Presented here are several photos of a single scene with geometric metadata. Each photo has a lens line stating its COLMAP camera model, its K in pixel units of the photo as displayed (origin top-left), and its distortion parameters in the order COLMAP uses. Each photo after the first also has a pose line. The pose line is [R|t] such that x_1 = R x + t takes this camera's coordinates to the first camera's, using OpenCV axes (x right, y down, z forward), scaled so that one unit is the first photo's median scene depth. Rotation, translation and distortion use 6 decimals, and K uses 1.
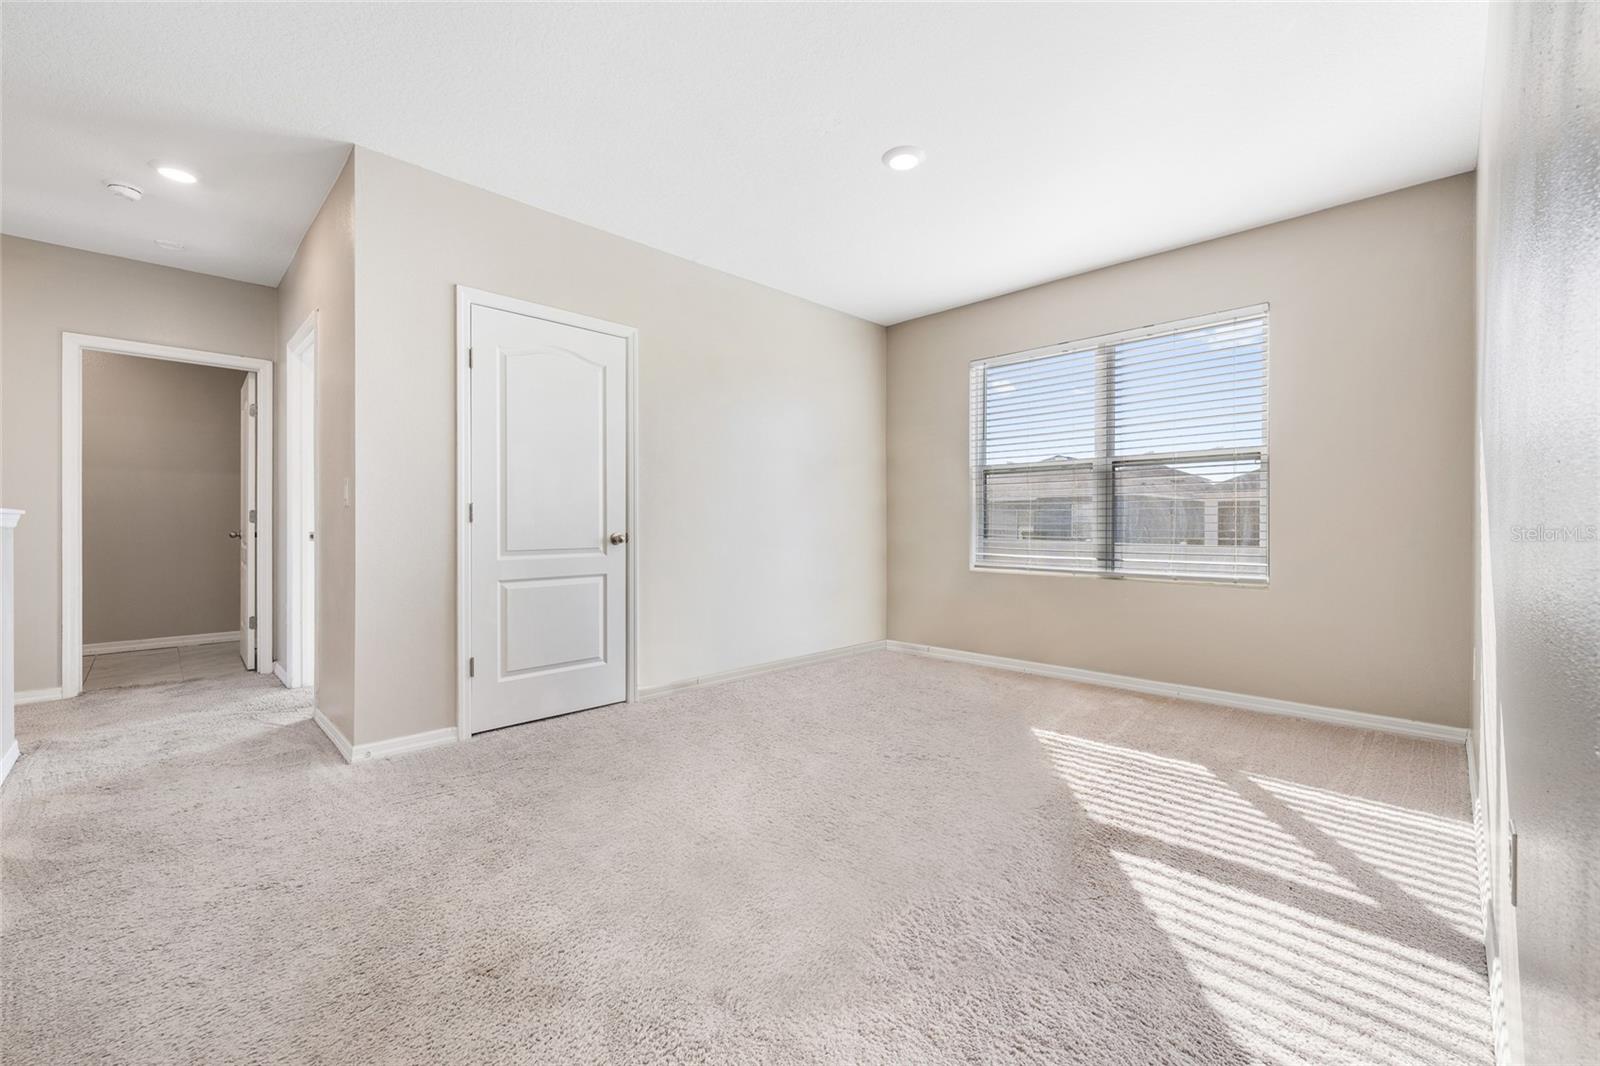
lens RADIAL K [[645.0, 0, 804.2], [0, 645.0, 527.2], [0, 0, 1]] dist [0.001064, 0.000069]
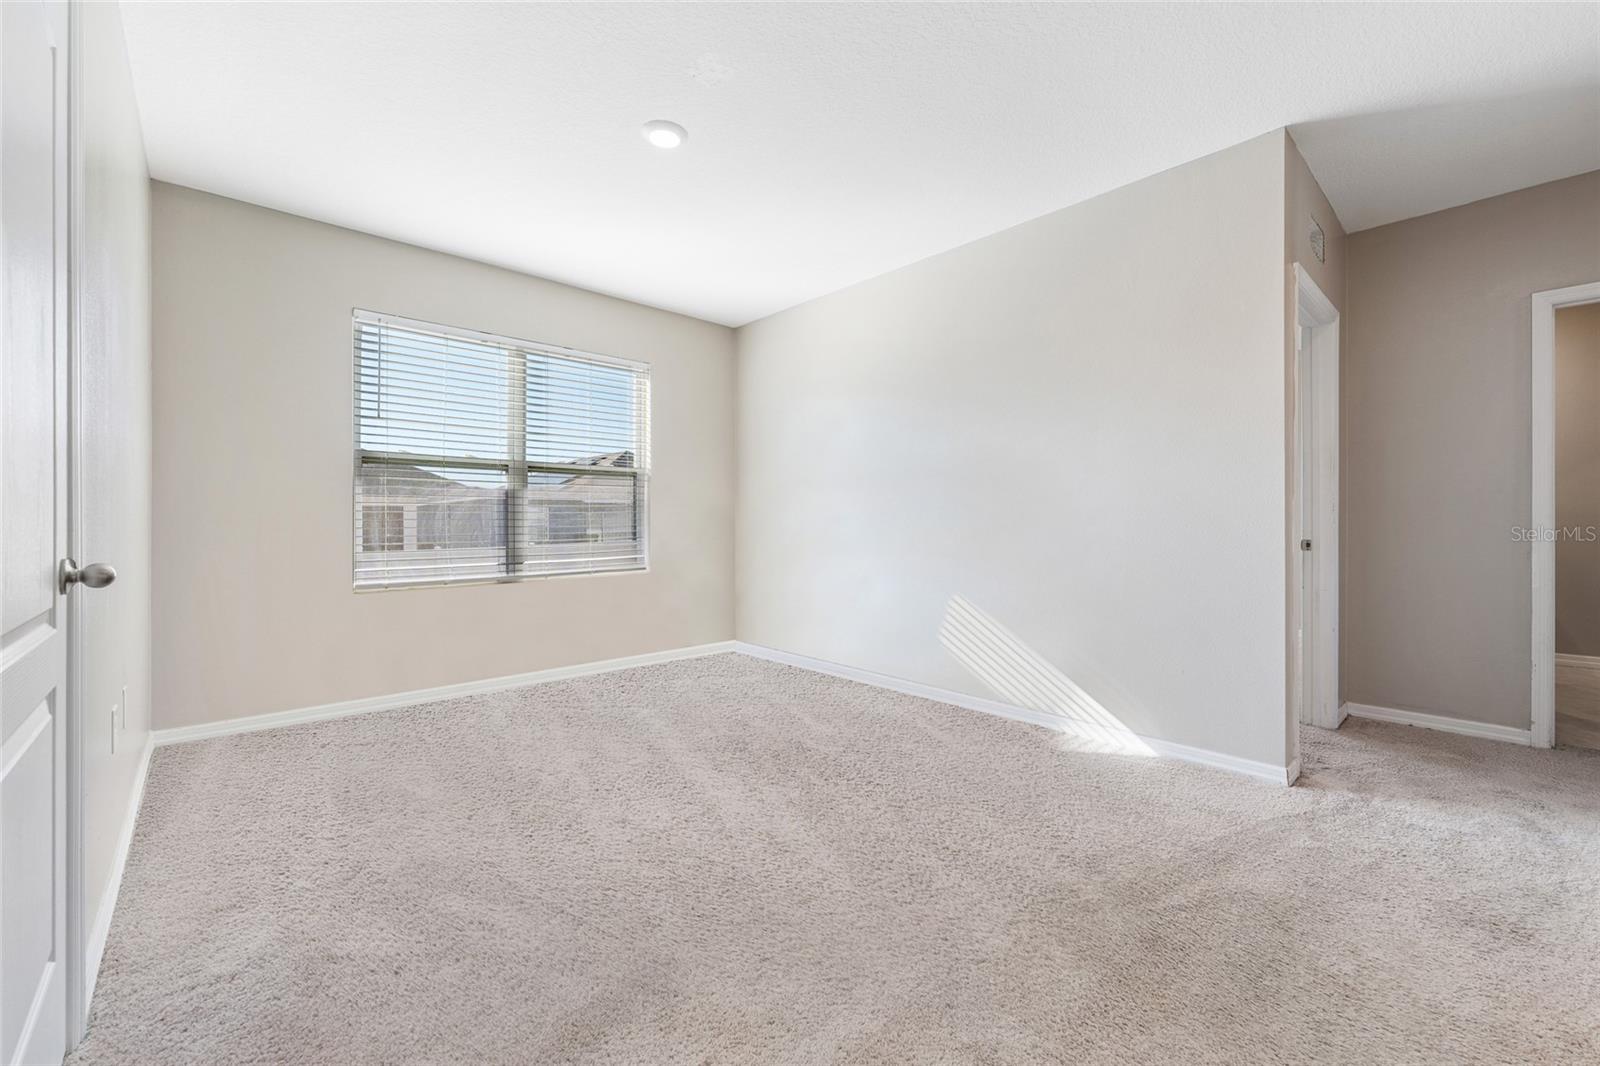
lens RADIAL K [[651.7, 0, 807.1], [0, 651.7, 521.2], [0, 0, 1]] dist [0.001778, 0.000036]
pose [[0.040318, 0.007731, 0.999157, -0.514434], [0.012550, 0.999887, -0.008243, -0.000731], [-0.999108, 0.012872, 0.040216, 0.502738]]
